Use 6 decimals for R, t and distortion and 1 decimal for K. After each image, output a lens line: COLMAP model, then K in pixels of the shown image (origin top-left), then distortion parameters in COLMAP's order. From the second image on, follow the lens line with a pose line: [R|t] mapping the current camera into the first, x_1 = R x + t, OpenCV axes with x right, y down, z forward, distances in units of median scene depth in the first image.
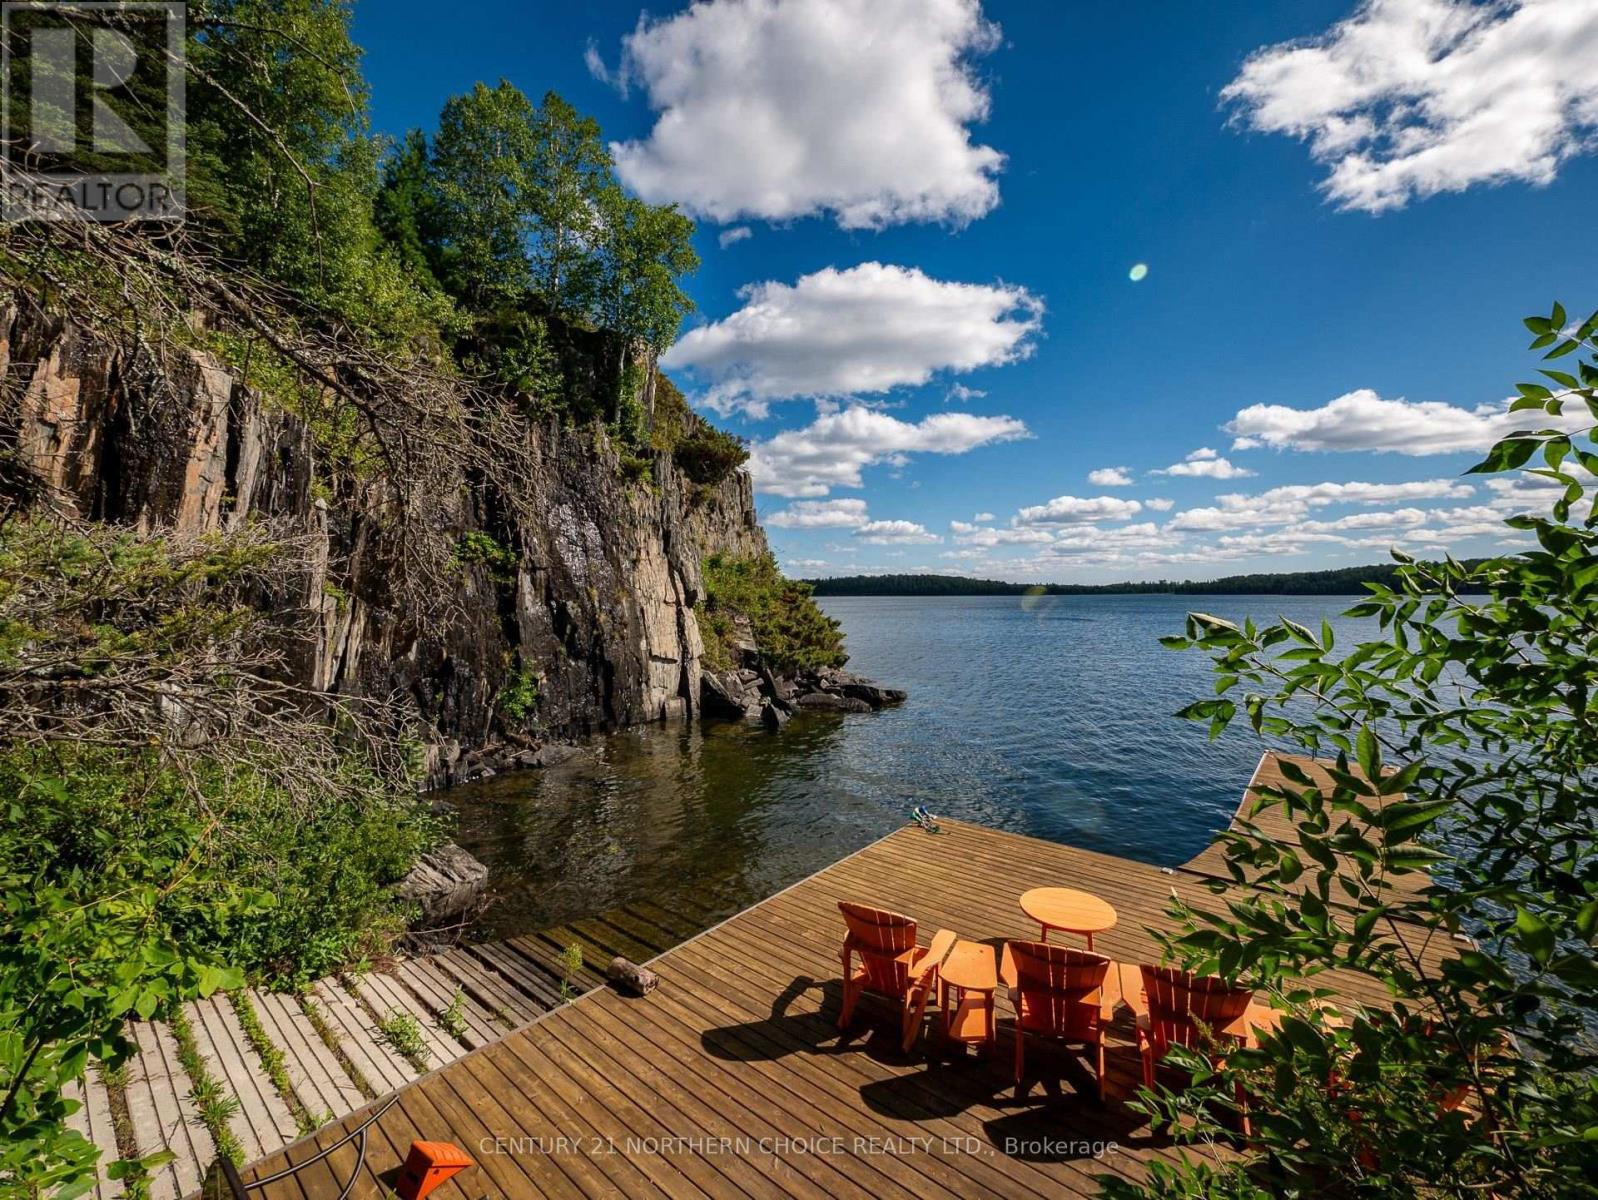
lens RADIAL K [[649.0, 0, 793.0], [0, 649.0, 595.3], [0, 0, 1]] dist [-0.007764, -0.000290]
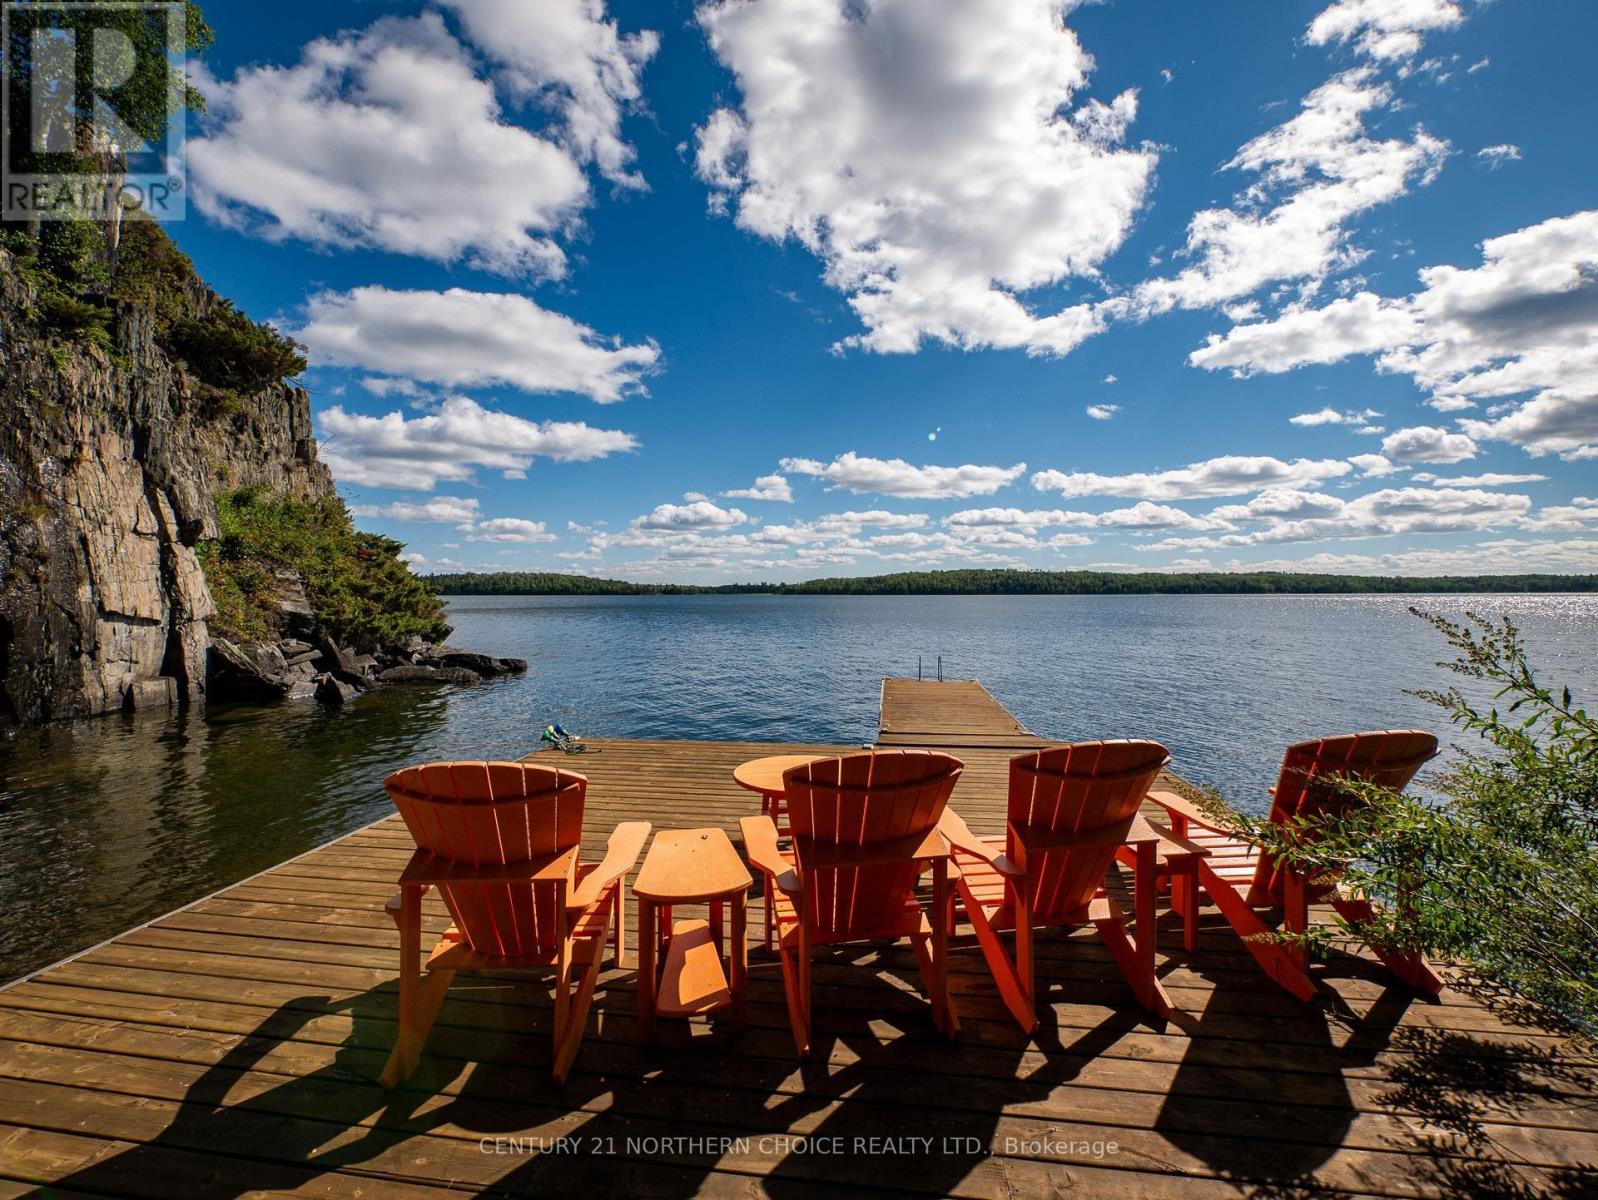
lens RADIAL K [[649.0, 0, 792.4], [0, 649.0, 603.2], [0, 0, 1]] dist [-0.007764, -0.000290]
pose [[0.844383, 0.005082, 0.535716, 0.013365], [-0.010164, 0.999927, 0.006534, 0.070422], [-0.535644, -0.010962, 0.844373, 0.102510]]
